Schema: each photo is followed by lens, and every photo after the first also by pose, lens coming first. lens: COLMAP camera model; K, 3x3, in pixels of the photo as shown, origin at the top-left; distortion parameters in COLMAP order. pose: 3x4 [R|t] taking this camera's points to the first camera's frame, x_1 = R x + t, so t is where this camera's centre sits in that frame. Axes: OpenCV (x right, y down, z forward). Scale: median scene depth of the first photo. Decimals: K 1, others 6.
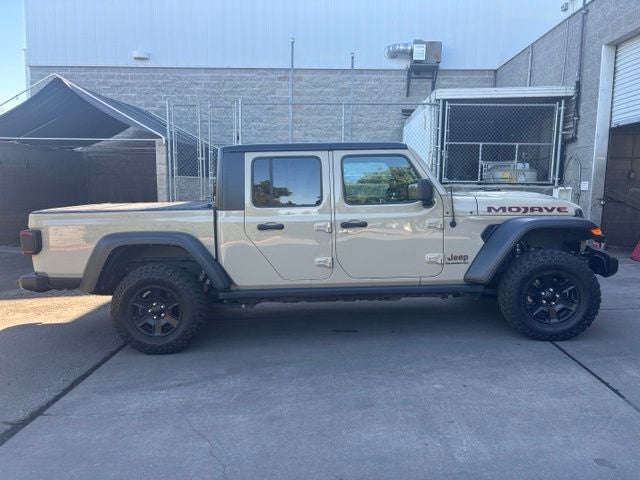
lens RADIAL K [[473.9, 0, 320.0], [0, 473.9, 240.0], [0, 0, 1]] dist [0.006369, 0.003593]
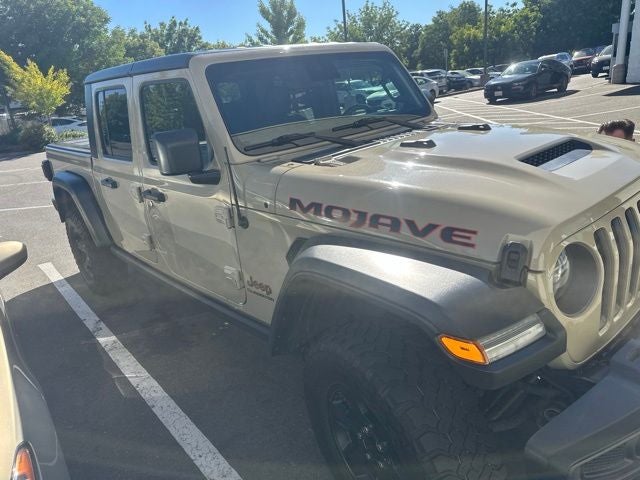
lens RADIAL K [[462.8, 0, 320.0], [0, 462.8, 240.0], [0, 0, 1]] dist [0.120984, 0.000800]
pose [[0.649992, 0.212186, -0.729717, 0.698633], [-0.022297, 0.965141, 0.260780, -0.146132], [0.759614, -0.153234, 0.632065, 0.737890]]
